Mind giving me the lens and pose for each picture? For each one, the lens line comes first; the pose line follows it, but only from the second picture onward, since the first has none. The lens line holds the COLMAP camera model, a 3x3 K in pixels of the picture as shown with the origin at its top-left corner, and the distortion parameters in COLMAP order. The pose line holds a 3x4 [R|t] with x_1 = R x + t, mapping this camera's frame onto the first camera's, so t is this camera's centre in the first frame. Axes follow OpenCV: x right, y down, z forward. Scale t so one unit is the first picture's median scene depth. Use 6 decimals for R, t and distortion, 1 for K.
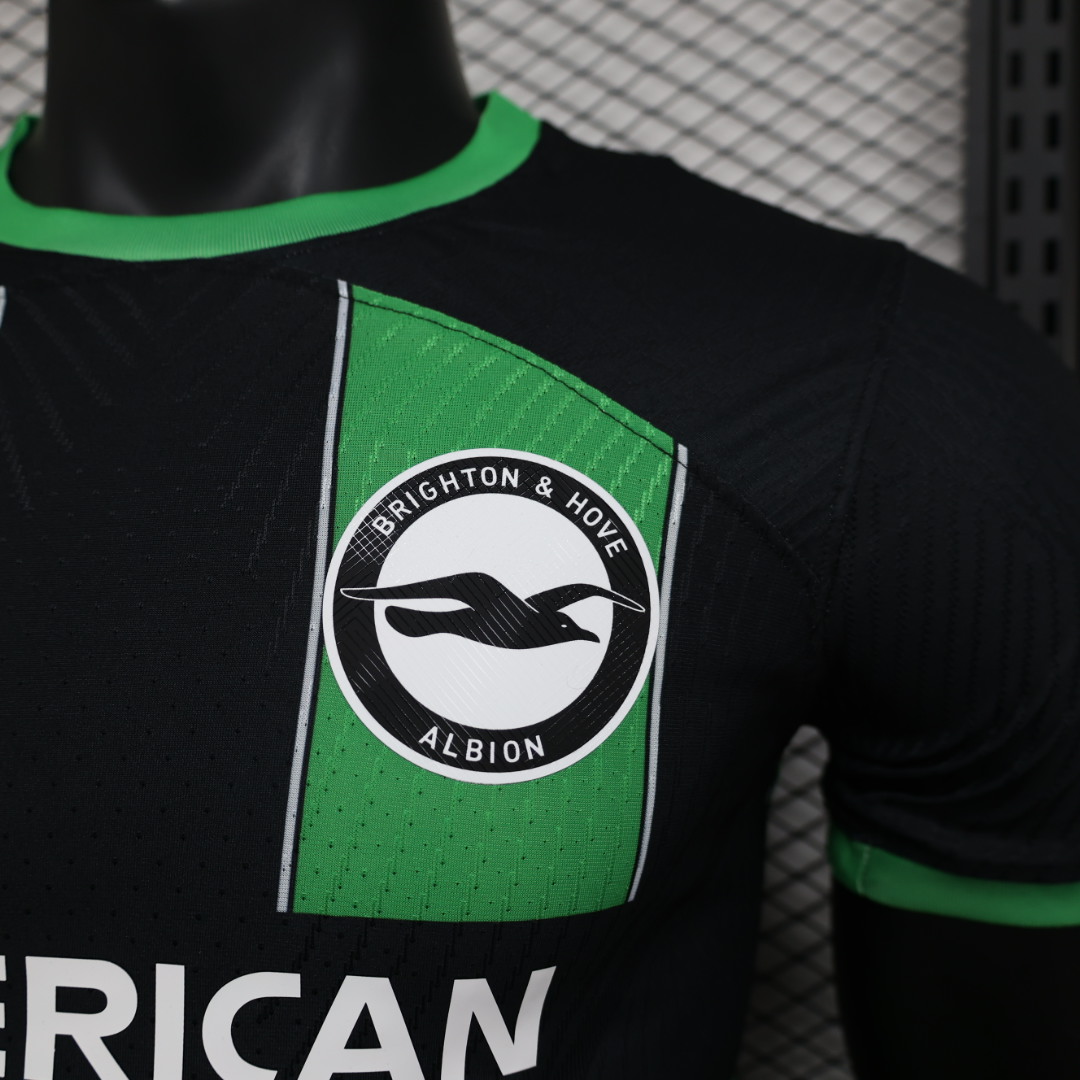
lens RADIAL K [[1260.4, 0, 540.0], [0, 1260.4, 540.0], [0, 0, 1]] dist [-0.010049, 0.027458]
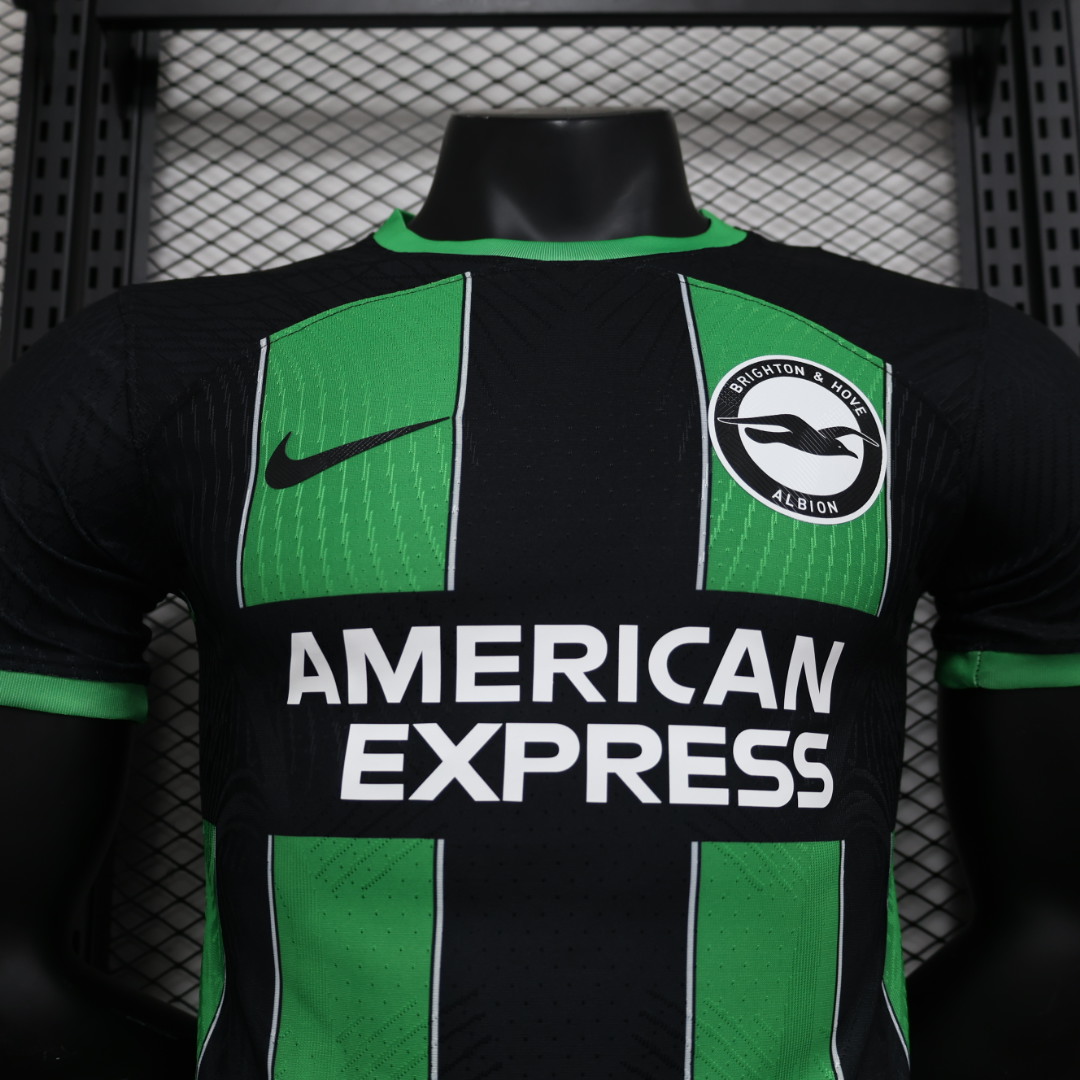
lens RADIAL K [[1260.4, 0, 540.0], [0, 1260.4, 540.0], [0, 0, 1]] dist [-0.010049, 0.027458]
pose [[0.992341, 0.030065, 0.119811, -0.593542], [-0.001249, 0.972319, -0.233653, 0.597638], [-0.123519, 0.231714, 0.964910, -0.593546]]
